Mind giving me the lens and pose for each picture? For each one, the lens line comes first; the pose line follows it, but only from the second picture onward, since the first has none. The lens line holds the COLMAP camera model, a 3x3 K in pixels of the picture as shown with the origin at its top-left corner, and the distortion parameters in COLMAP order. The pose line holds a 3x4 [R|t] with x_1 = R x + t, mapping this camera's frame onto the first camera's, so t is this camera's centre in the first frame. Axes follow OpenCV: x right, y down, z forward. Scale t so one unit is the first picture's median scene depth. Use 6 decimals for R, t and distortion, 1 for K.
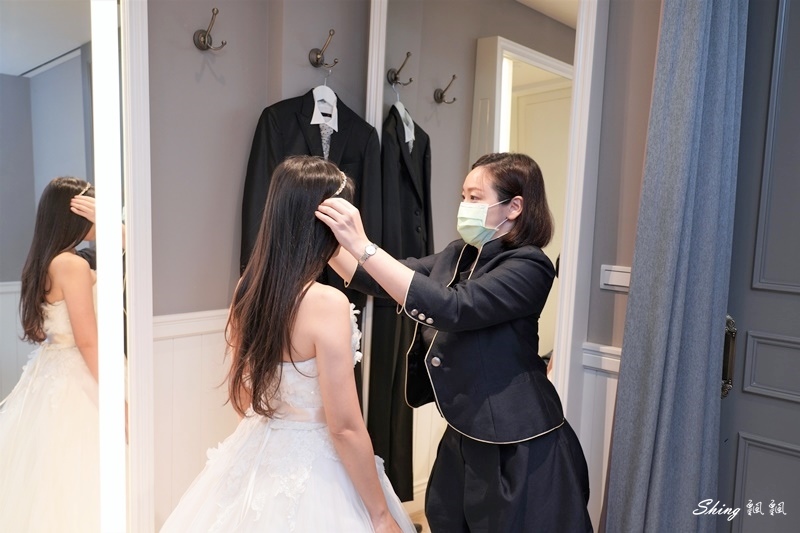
lens RADIAL K [[701.0, 0, 400.0], [0, 701.0, 266.5], [0, 0, 1]] dist [0.010830, -0.001775]
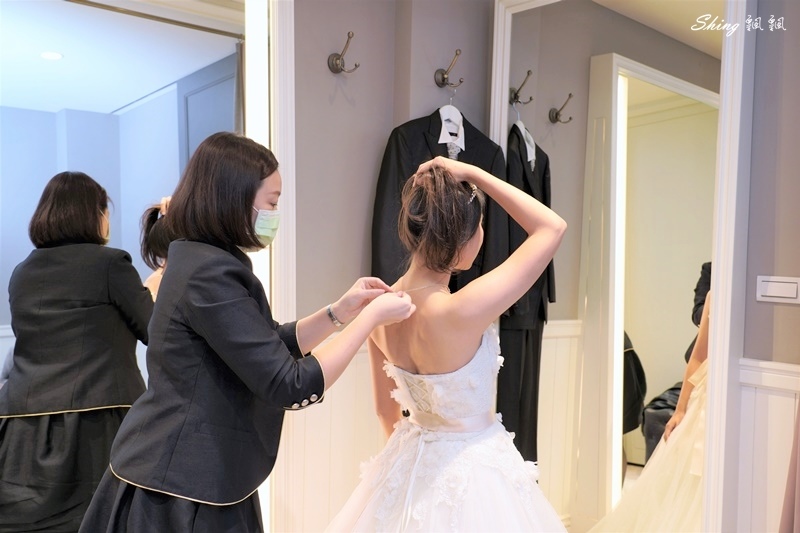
lens RADIAL K [[765.1, 0, 400.0], [0, 765.1, 266.5], [0, 0, 1]] dist [0.022721, 0.009865]
pose [[0.996318, -0.013387, -0.084681, -0.089547], [0.007909, 0.997873, -0.064702, 0.039789], [0.085367, 0.063794, 0.994305, -0.070219]]
